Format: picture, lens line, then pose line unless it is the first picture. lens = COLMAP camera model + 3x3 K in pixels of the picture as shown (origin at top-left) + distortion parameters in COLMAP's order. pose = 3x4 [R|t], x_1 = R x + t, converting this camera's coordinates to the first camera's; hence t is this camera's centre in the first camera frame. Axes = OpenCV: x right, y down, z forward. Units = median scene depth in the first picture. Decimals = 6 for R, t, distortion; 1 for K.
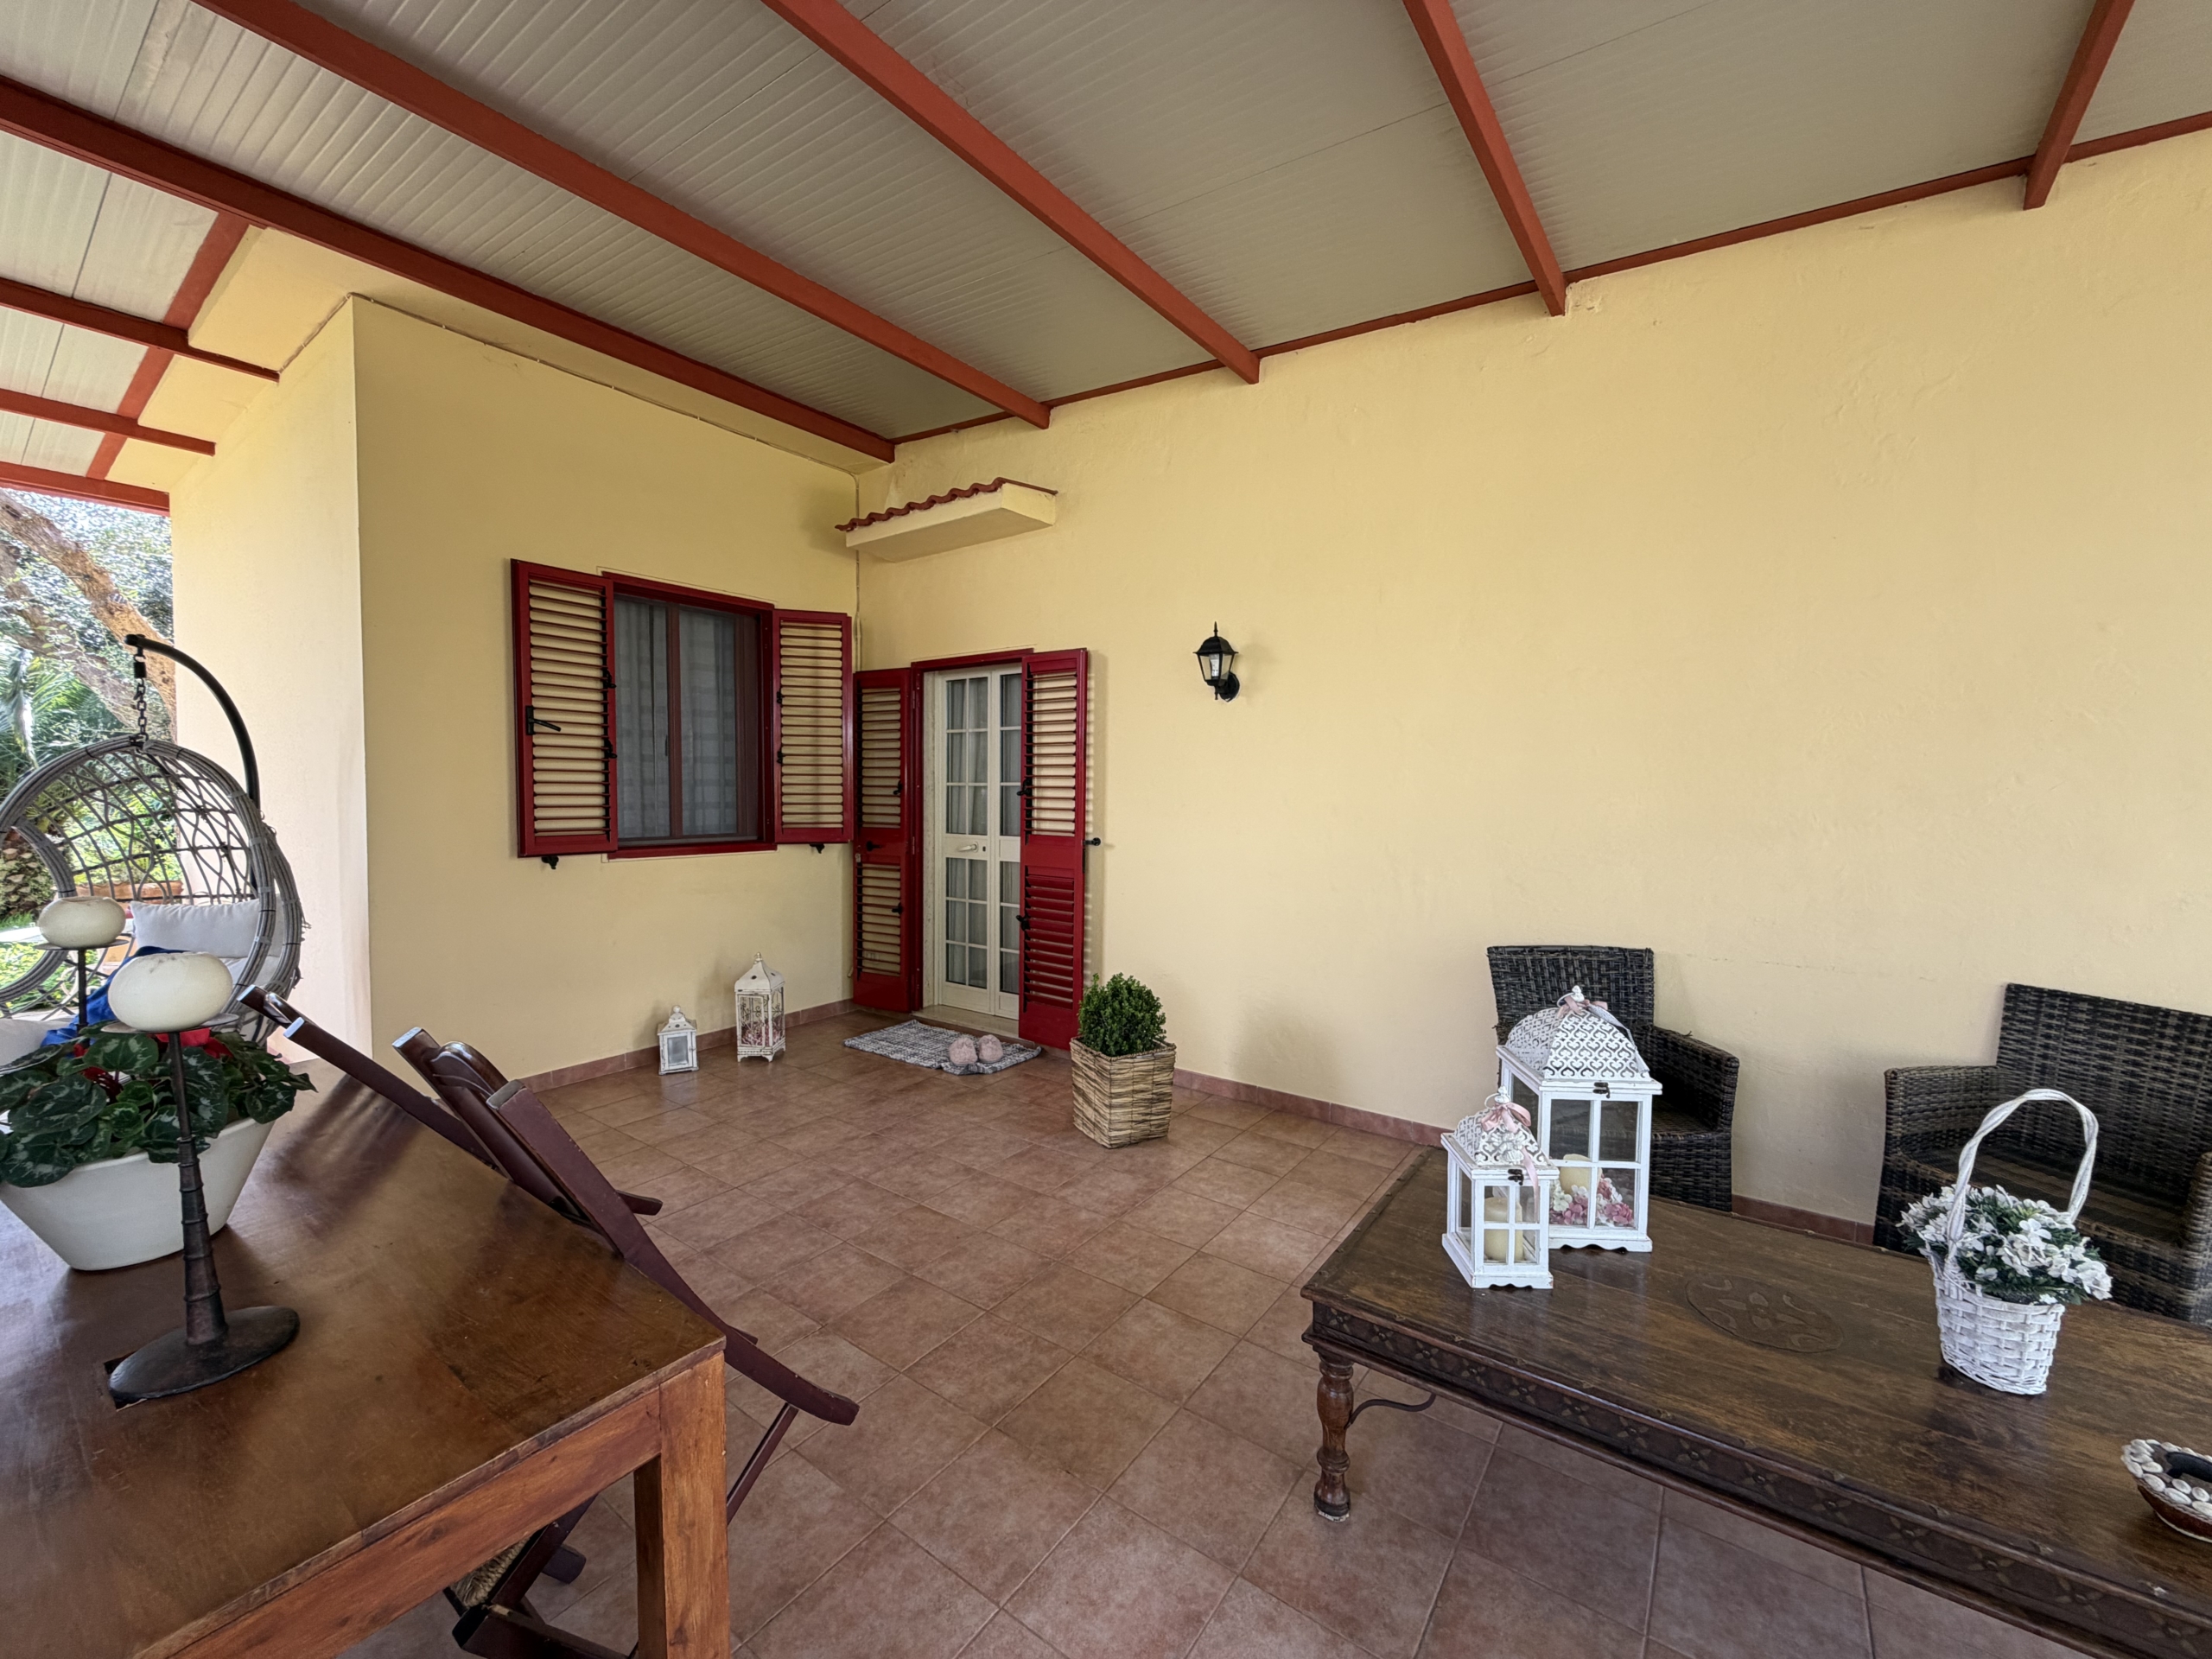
lens RADIAL K [[888.1, 0, 1108.0], [0, 888.1, 829.7], [0, 0, 1]] dist [0.003148, -0.000828]
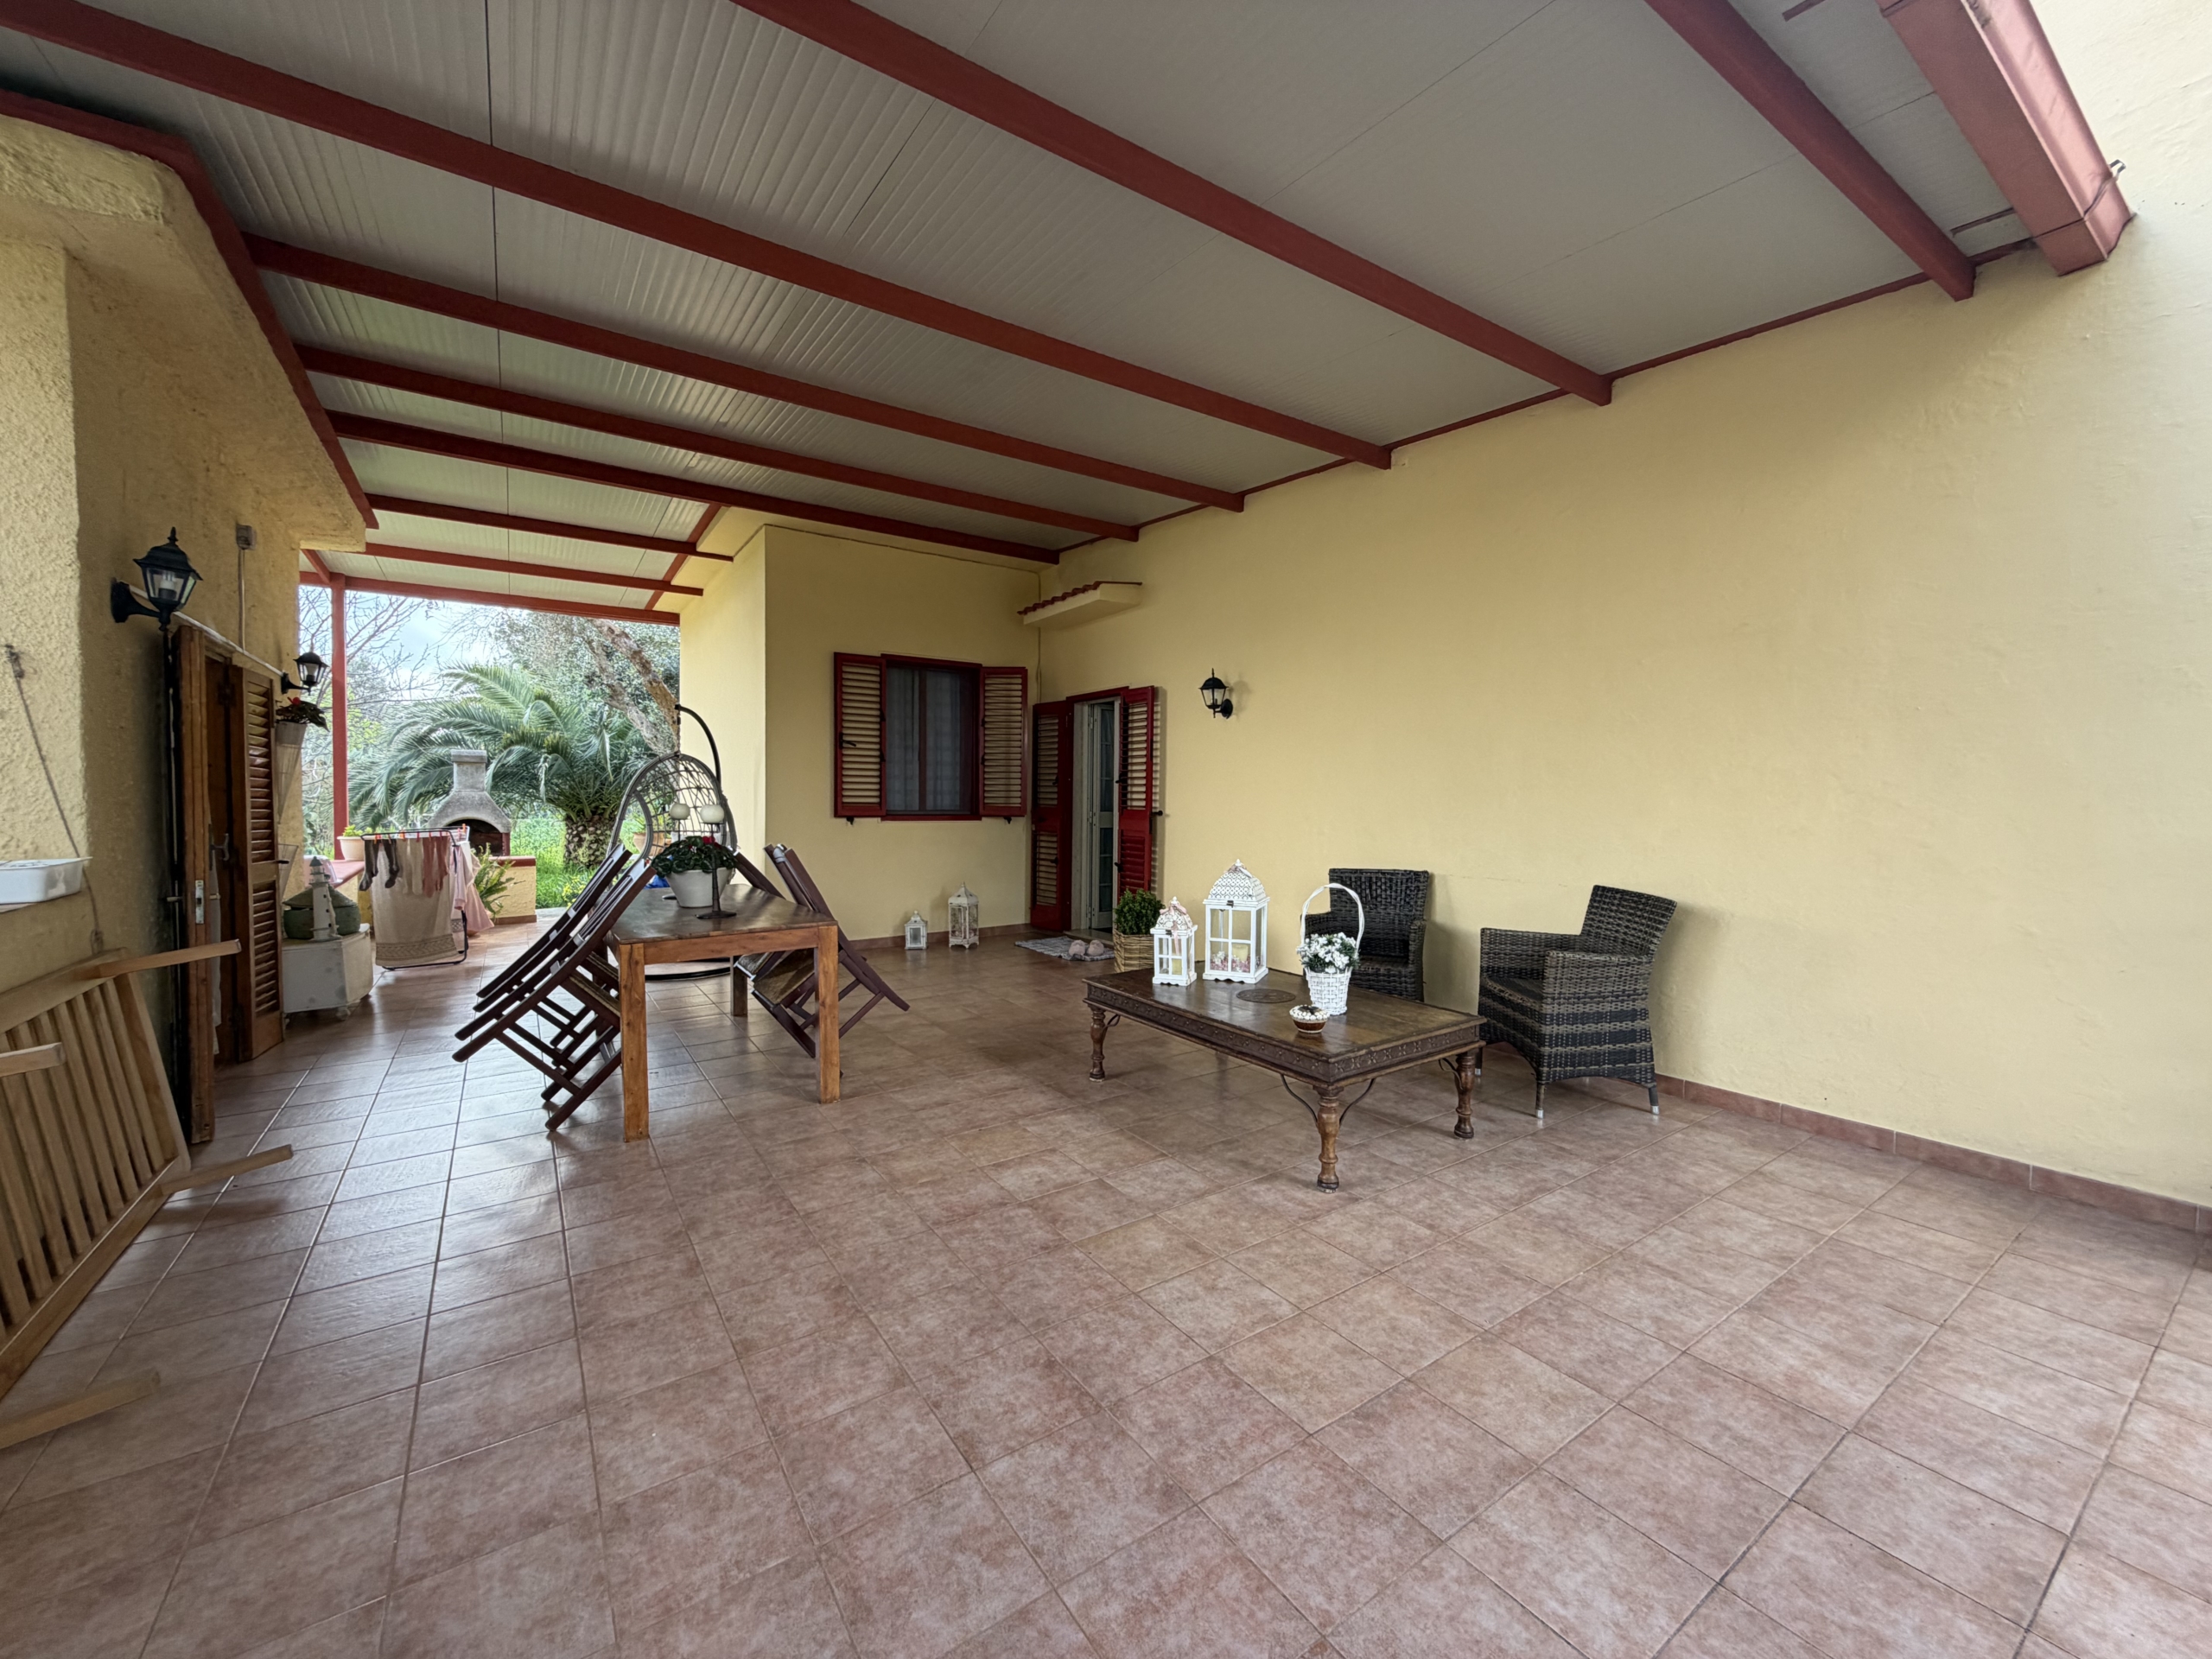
lens RADIAL K [[888.1, 0, 1105.5], [0, 888.1, 824.3], [0, 0, 1]] dist [0.003148, -0.000828]
pose [[0.942726, 0.010413, -0.333406, 0.384197], [-0.017147, 0.999704, -0.017260, 0.057340], [0.333127, 0.021989, 0.942625, -0.431202]]
